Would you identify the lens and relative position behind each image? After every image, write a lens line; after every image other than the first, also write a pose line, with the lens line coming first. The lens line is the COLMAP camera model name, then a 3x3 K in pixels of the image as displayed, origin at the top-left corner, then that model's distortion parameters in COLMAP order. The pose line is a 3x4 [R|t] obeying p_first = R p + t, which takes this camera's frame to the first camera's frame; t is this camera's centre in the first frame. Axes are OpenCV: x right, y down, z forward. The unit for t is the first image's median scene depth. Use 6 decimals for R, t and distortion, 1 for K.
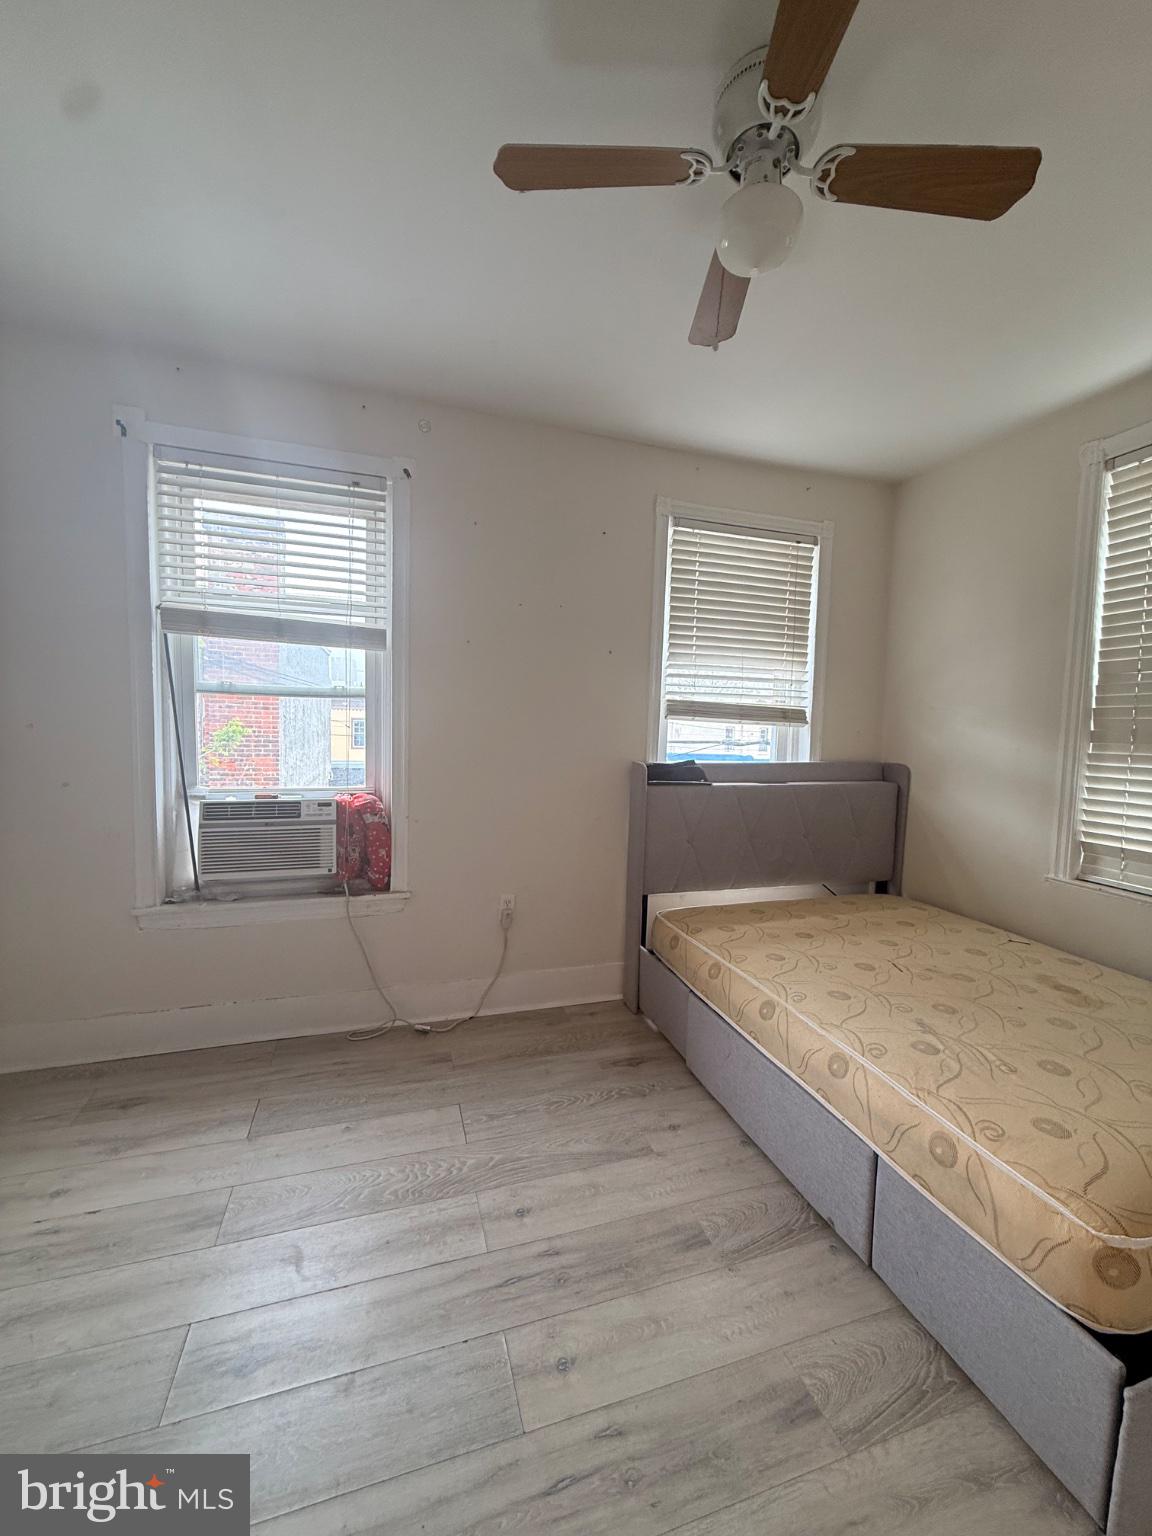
lens RADIAL K [[608.4, 0, 577.3], [0, 608.4, 765.2], [0, 0, 1]] dist [0.000006, -0.000057]
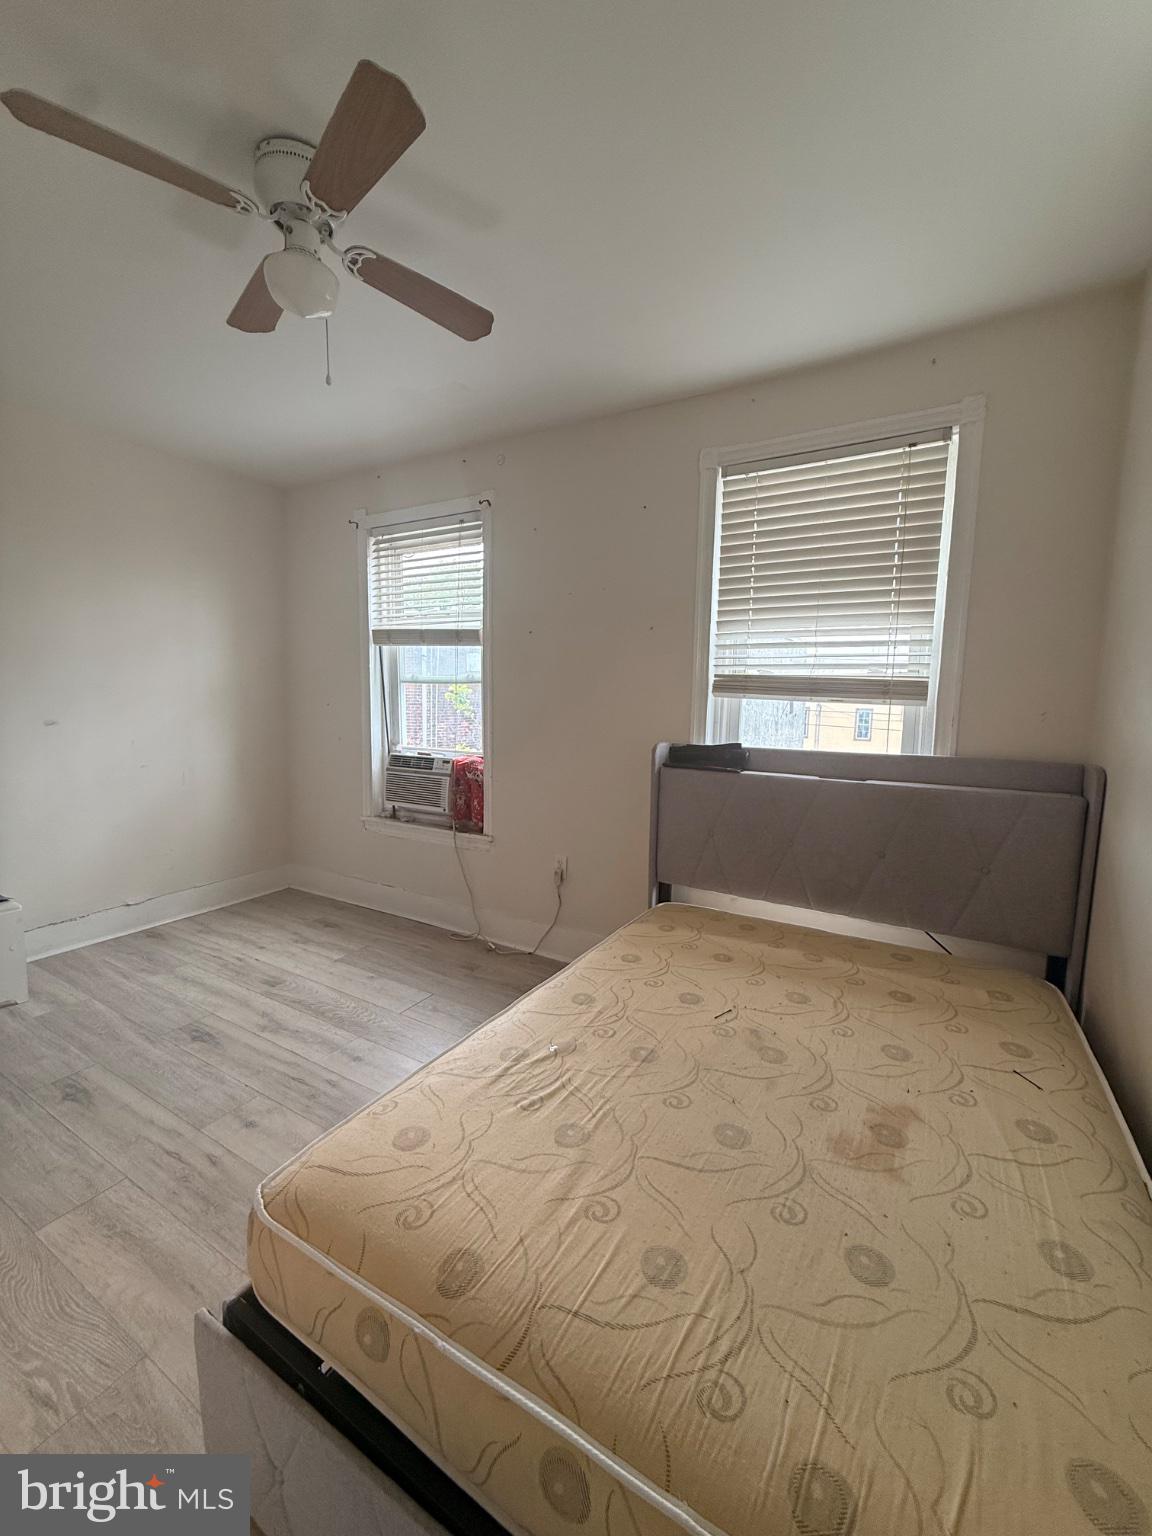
lens RADIAL K [[608.4, 0, 580.5], [0, 608.4, 766.0], [0, 0, 1]] dist [0.000006, -0.000057]
pose [[0.673153, 0.067474, -0.736419, 0.853116], [-0.057406, 0.997592, 0.038929, 0.002936], [0.737272, 0.016070, 0.675405, 0.314656]]
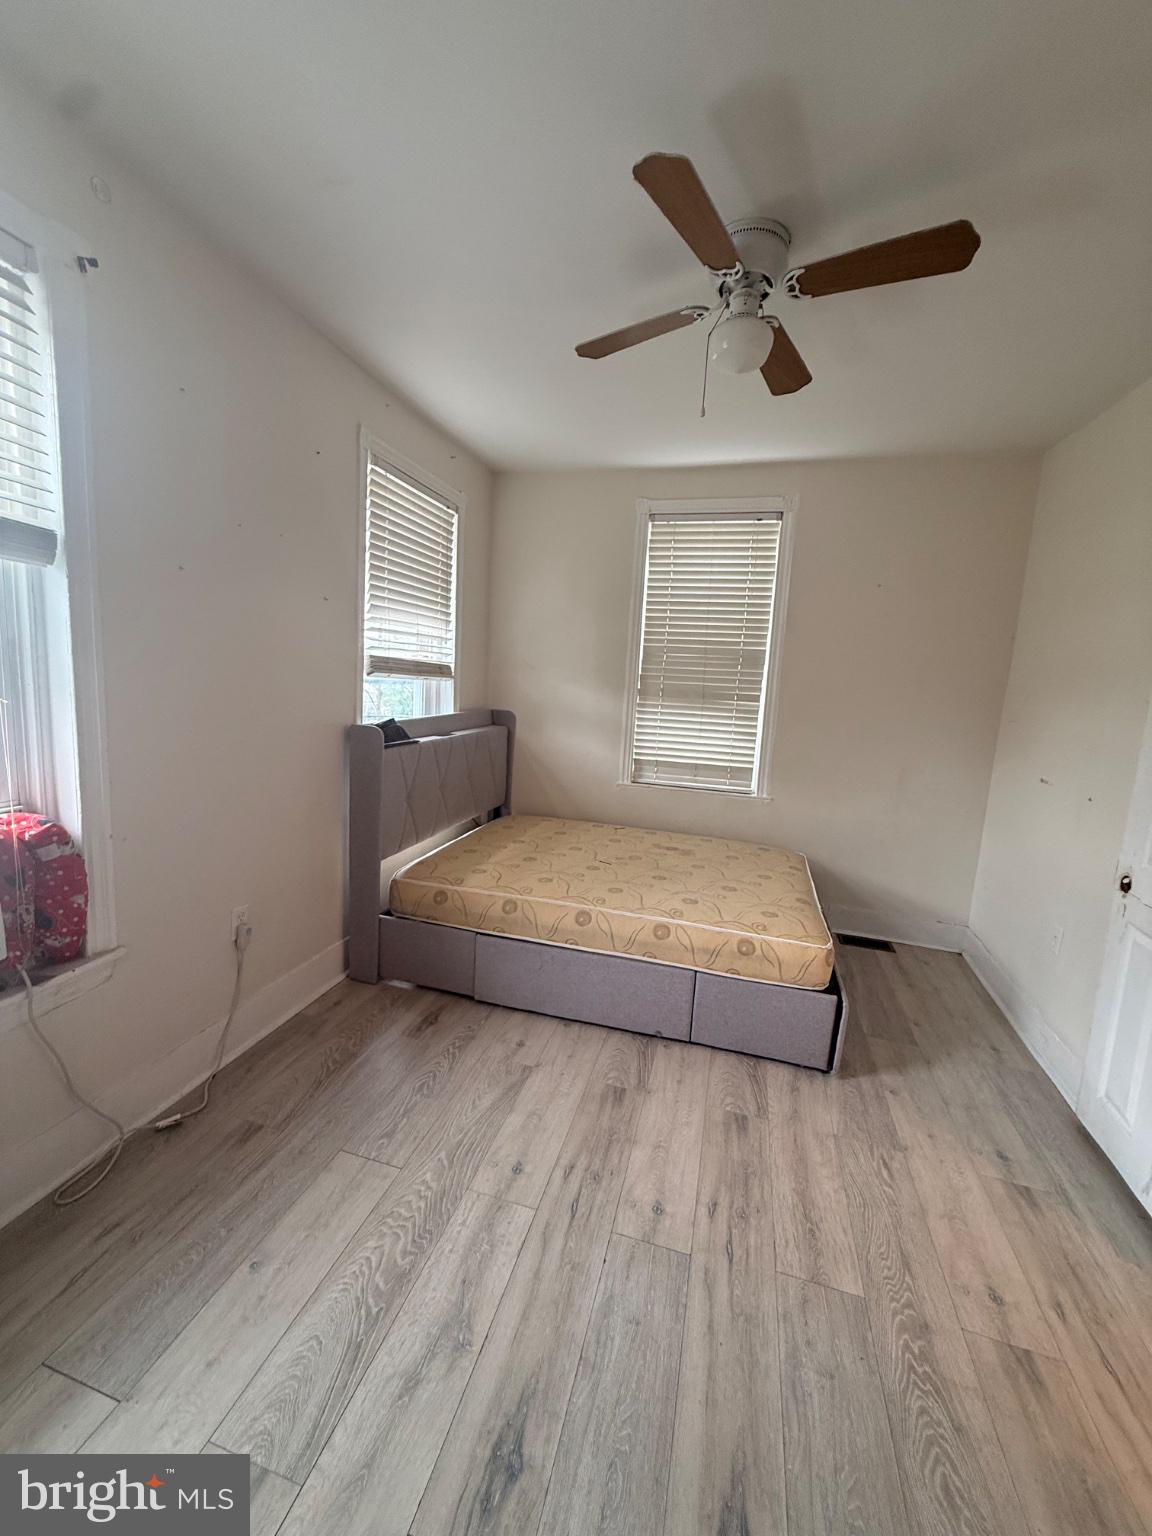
lens RADIAL K [[608.4, 0, 574.0], [0, 608.4, 765.6], [0, 0, 1]] dist [0.000006, -0.000057]
pose [[0.549984, -0.121315, 0.826317, -0.592076], [0.017402, 0.990844, 0.133888, -0.074619], [-0.834994, -0.059257, 0.547060, 0.268703]]
